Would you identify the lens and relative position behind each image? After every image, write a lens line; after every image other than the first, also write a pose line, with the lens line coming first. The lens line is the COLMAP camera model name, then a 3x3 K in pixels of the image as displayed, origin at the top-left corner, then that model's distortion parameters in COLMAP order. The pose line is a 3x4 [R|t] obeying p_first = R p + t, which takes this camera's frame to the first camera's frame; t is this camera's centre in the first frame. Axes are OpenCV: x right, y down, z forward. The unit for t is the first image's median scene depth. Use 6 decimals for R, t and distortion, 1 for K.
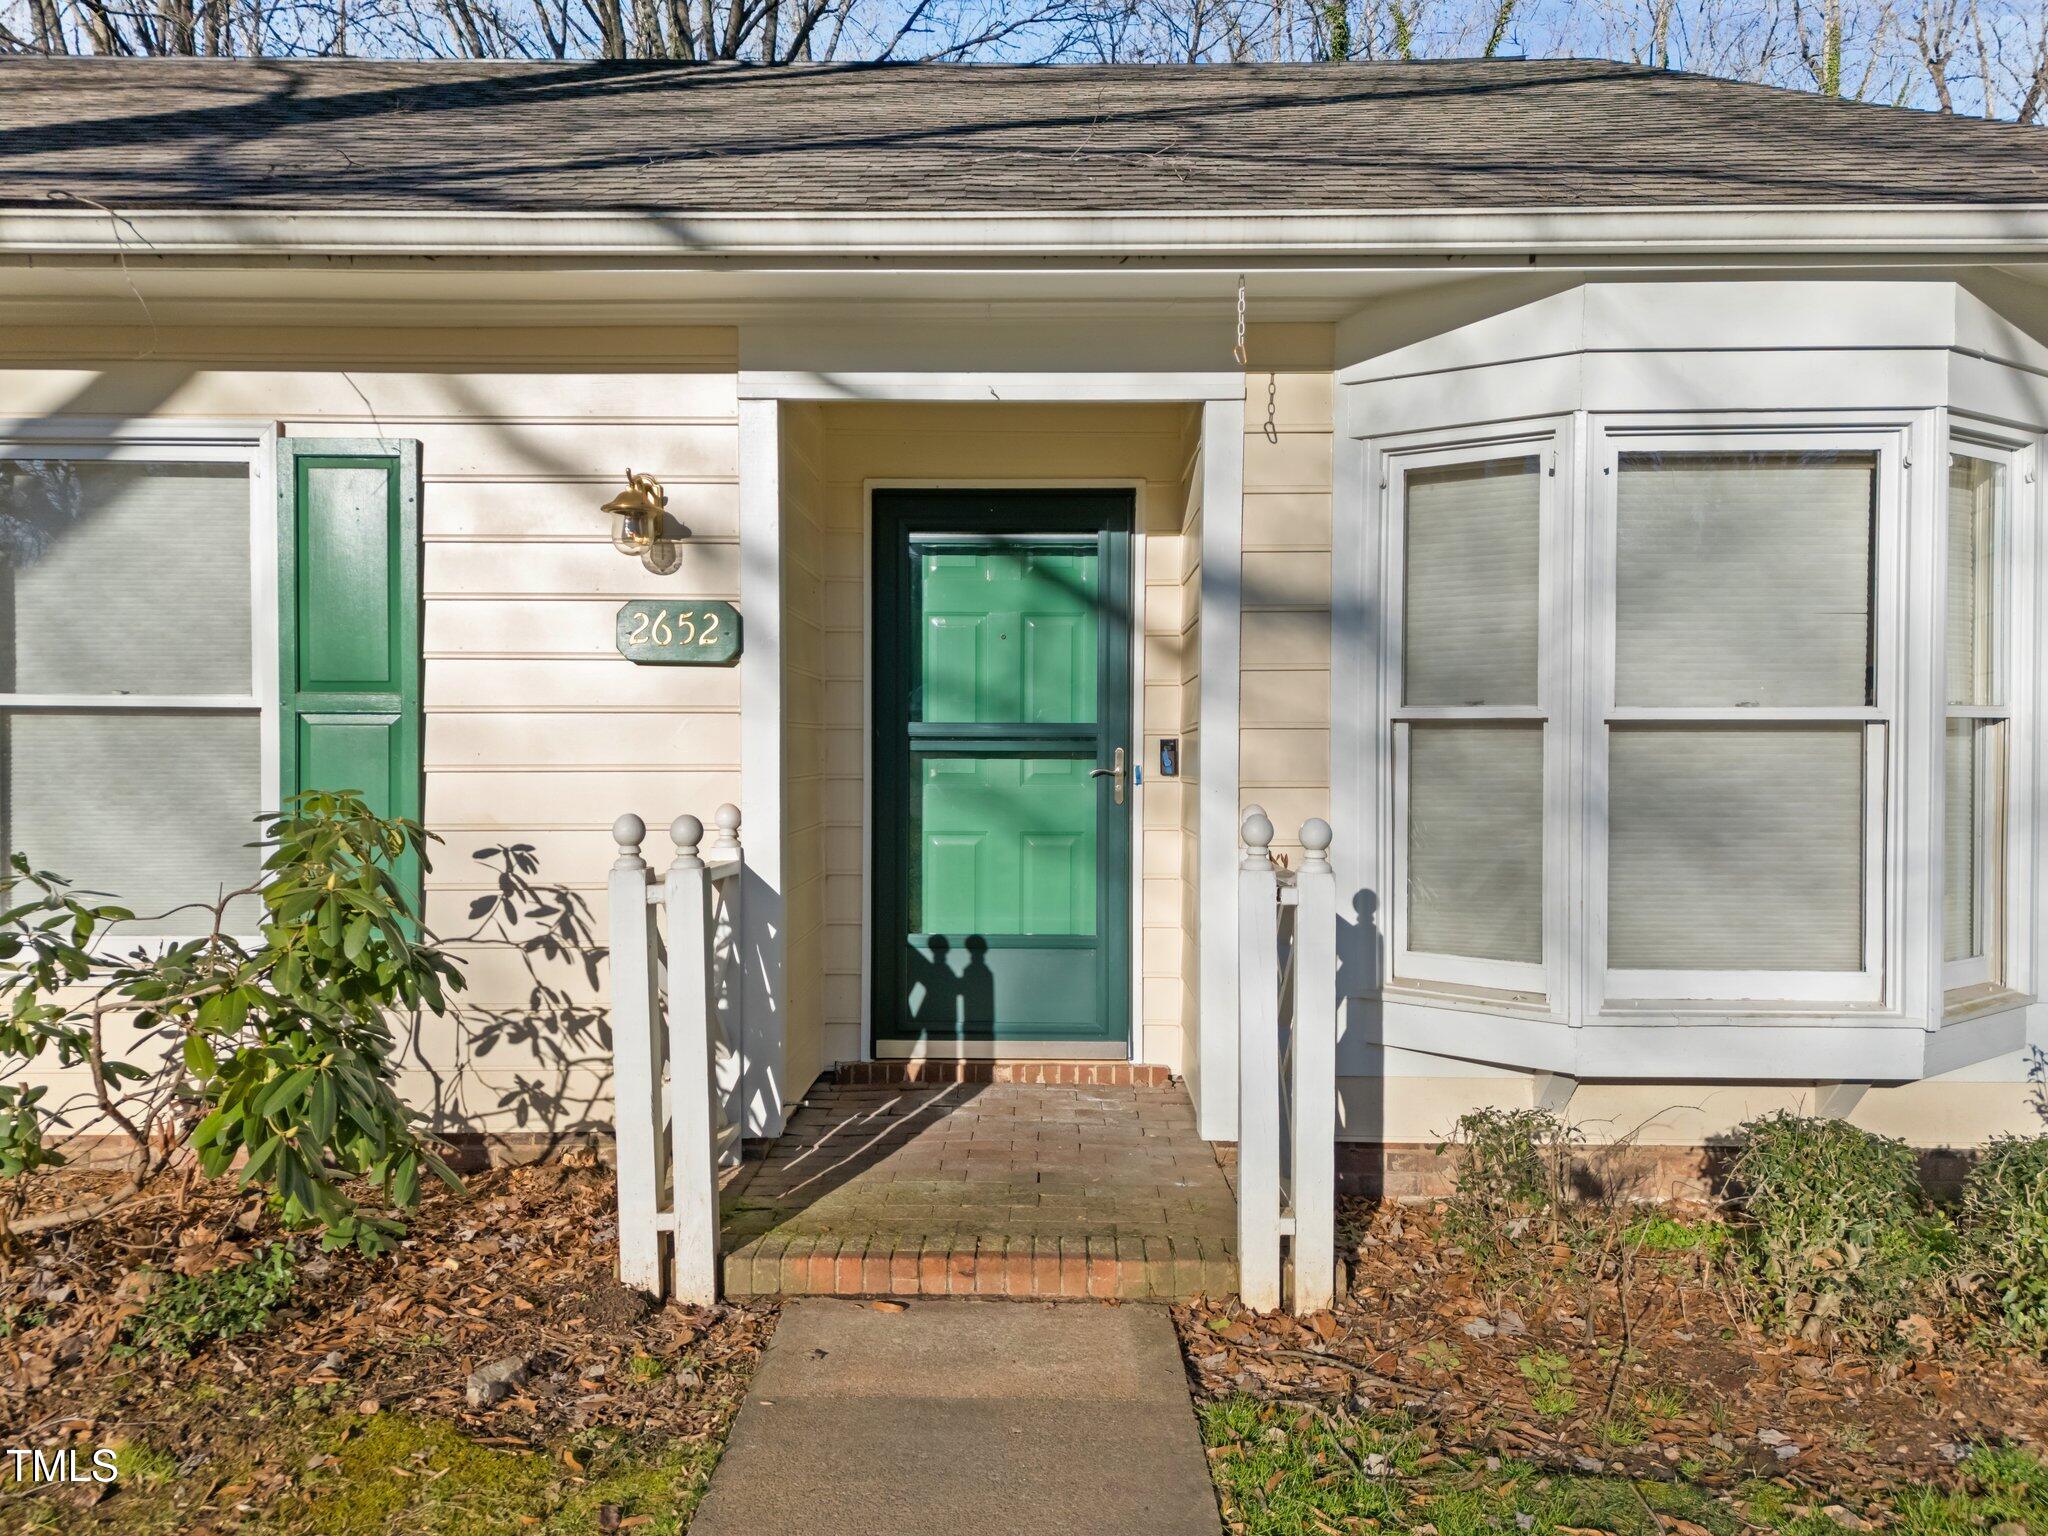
lens RADIAL K [[1512.7, 0, 1028.2], [0, 1512.7, 770.3], [0, 0, 1]] dist [0.060484, -0.026111]
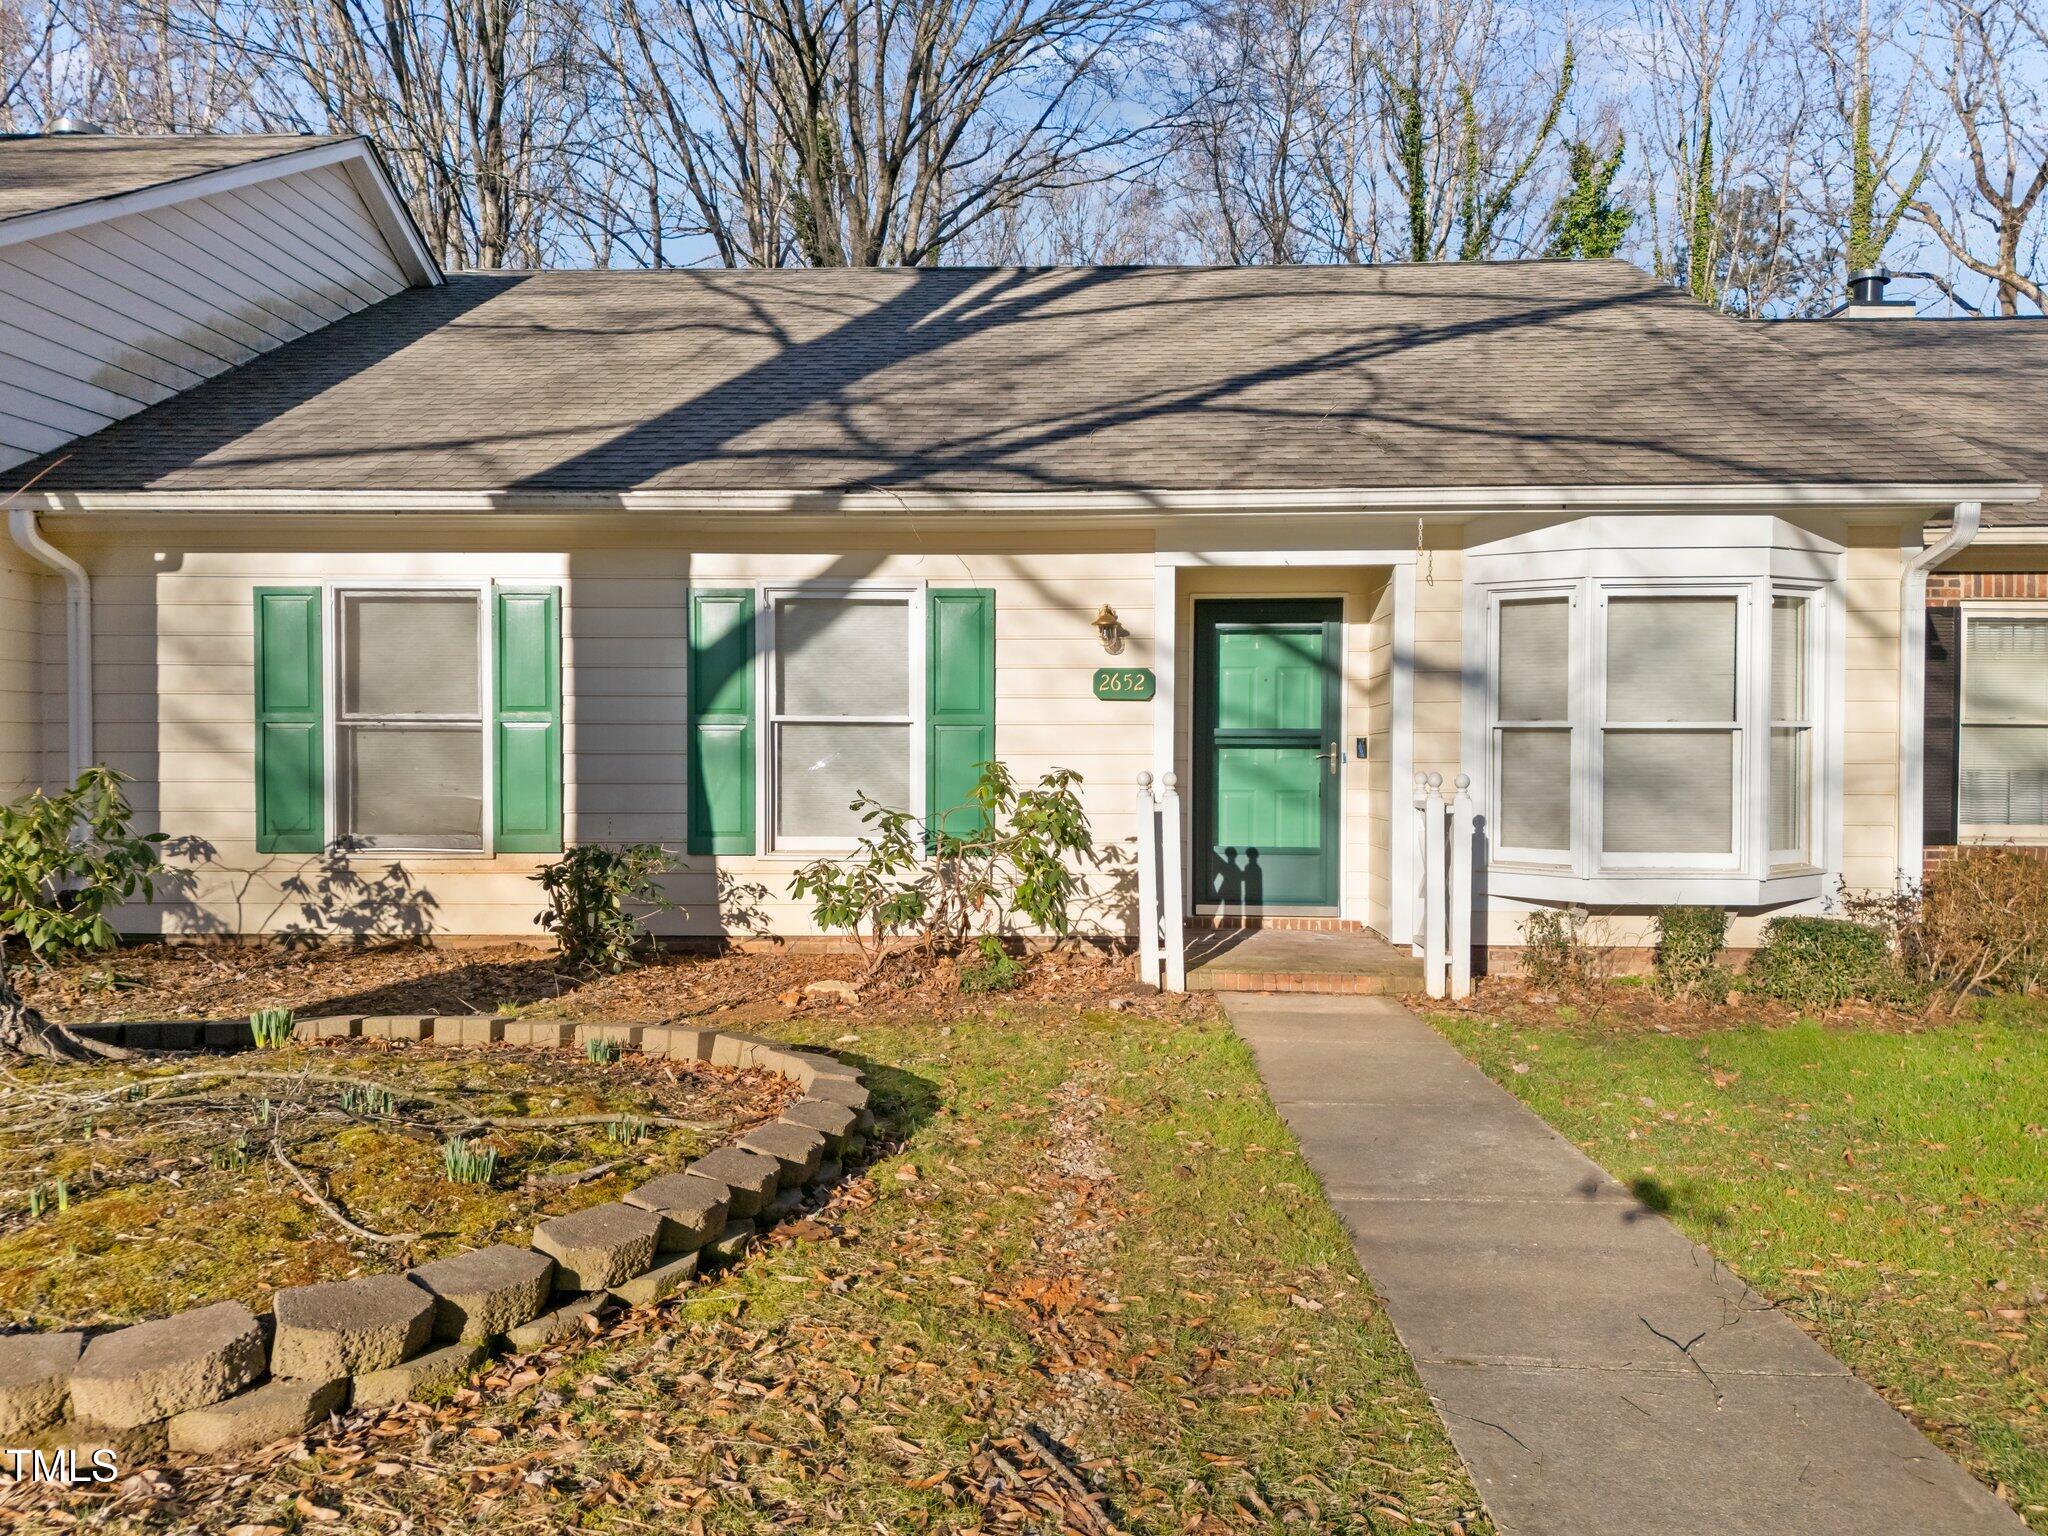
lens RADIAL K [[1512.7, 0, 1011.8], [0, 1512.7, 768.6], [0, 0, 1]] dist [0.060484, -0.026111]
pose [[0.999061, 0.000969, -0.043317, -0.287269], [-0.000938, 0.999999, 0.000750, 0.017519], [0.043318, -0.000709, 0.999061, -0.961441]]
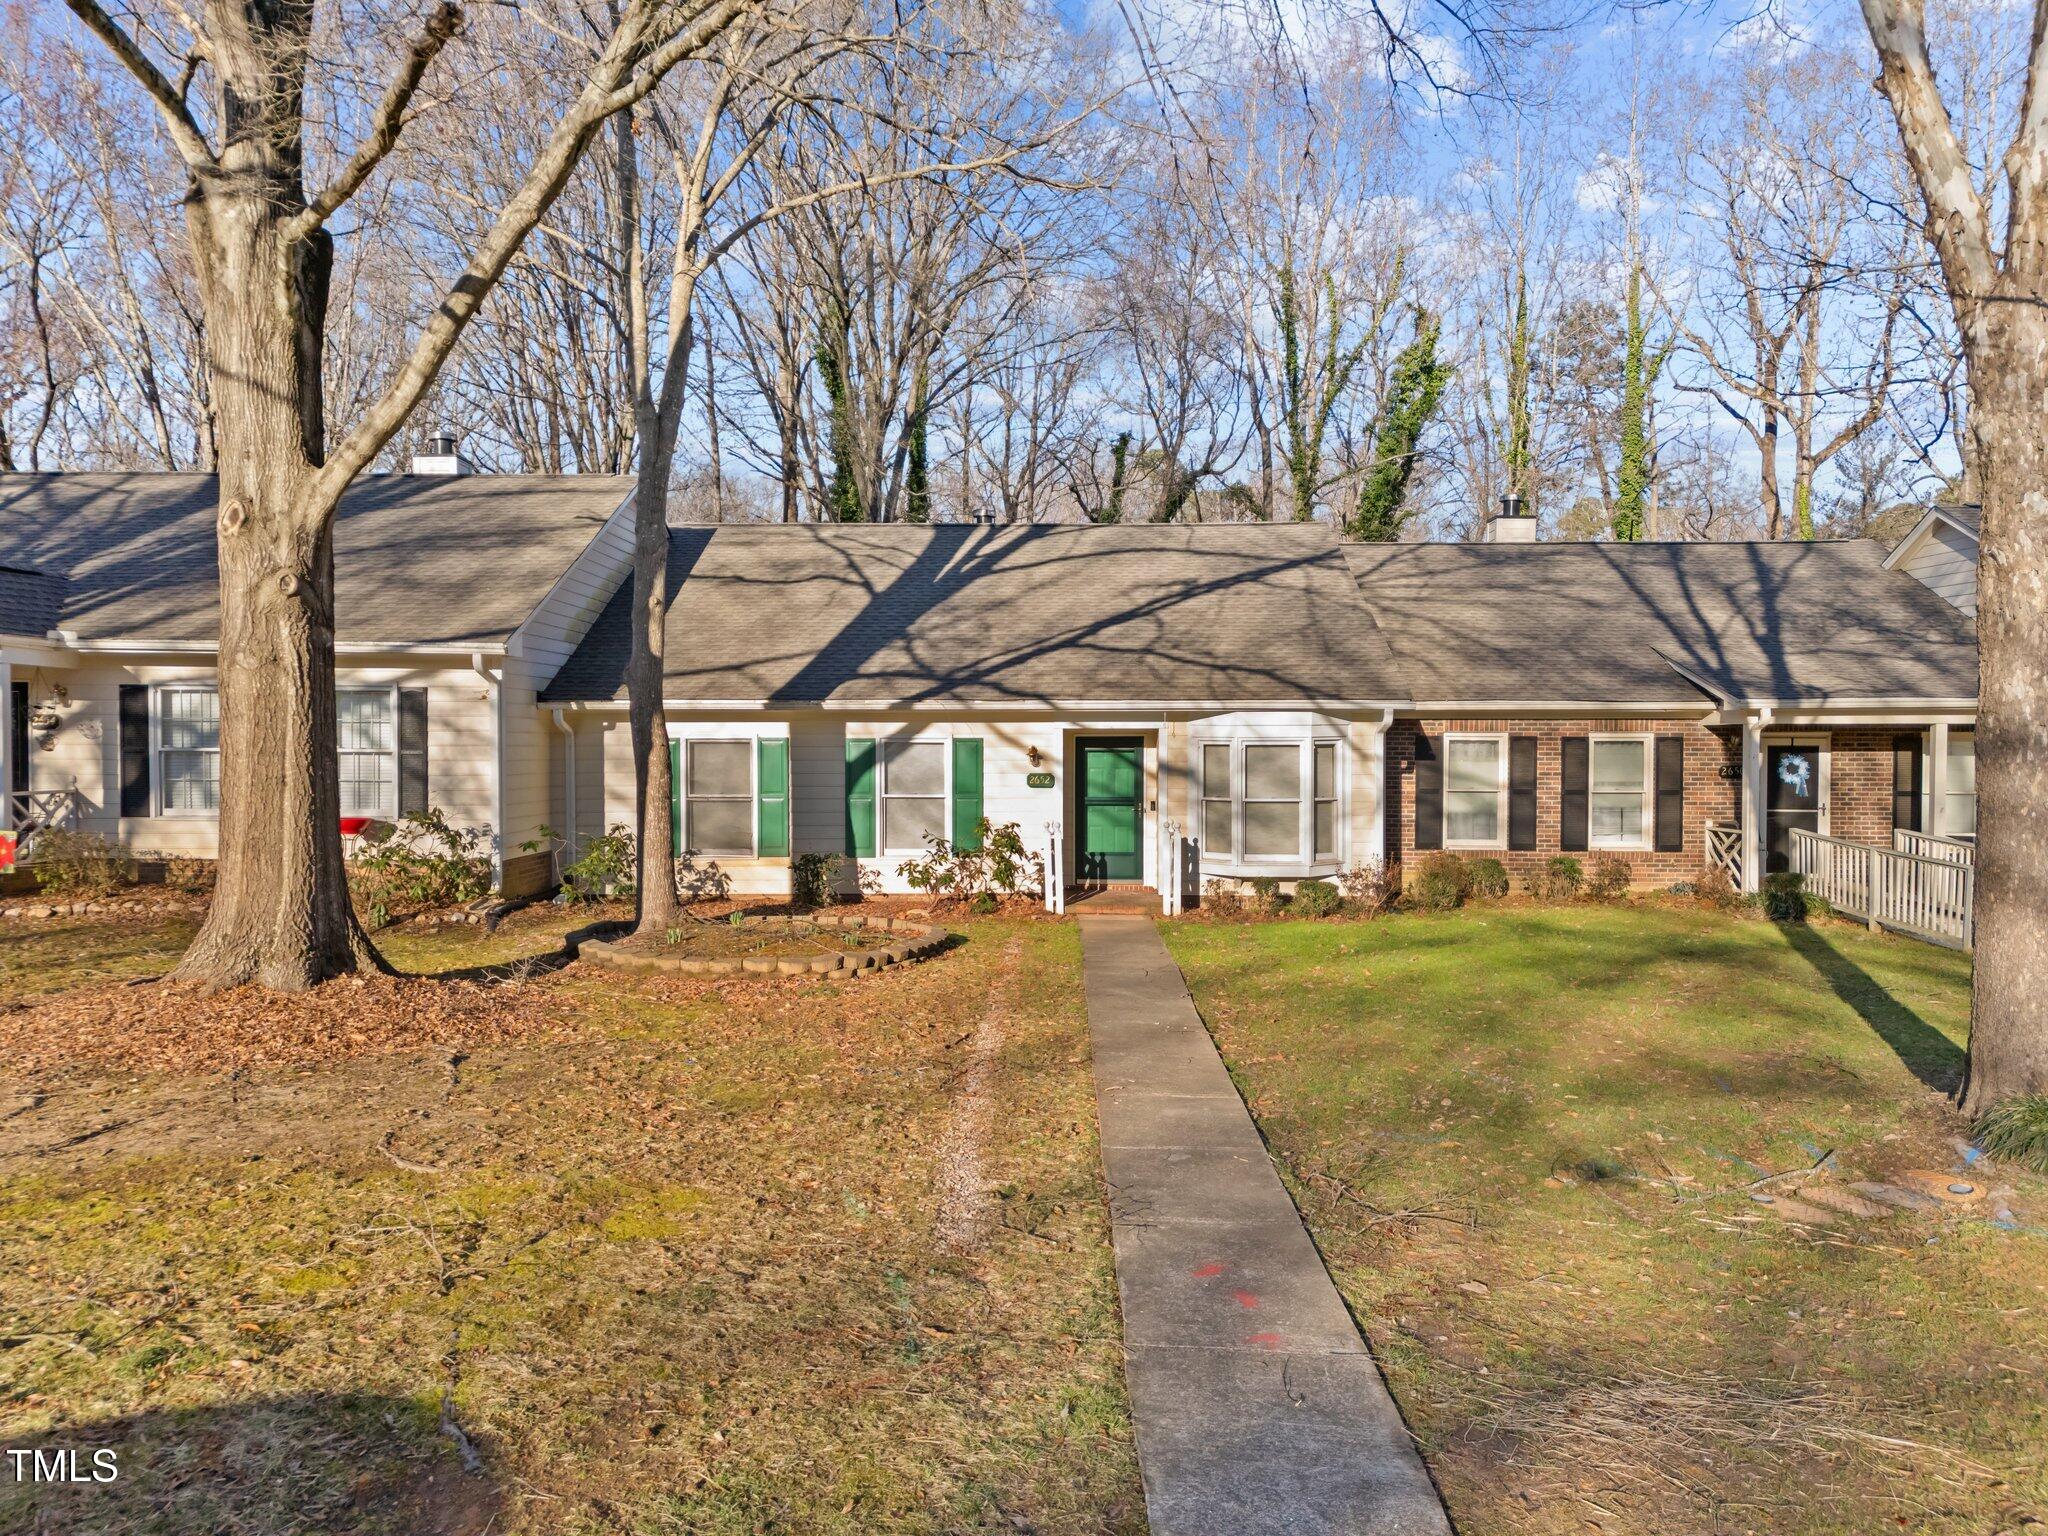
lens RADIAL K [[1512.7, 0, 1018.1], [0, 1512.7, 771.0], [0, 0, 1]] dist [0.060484, -0.026111]
pose [[0.999795, -0.002478, -0.020097, -0.203630], [0.002589, 0.999981, 0.005535, -0.141608], [0.020083, -0.005585, 0.999783, -3.384936]]
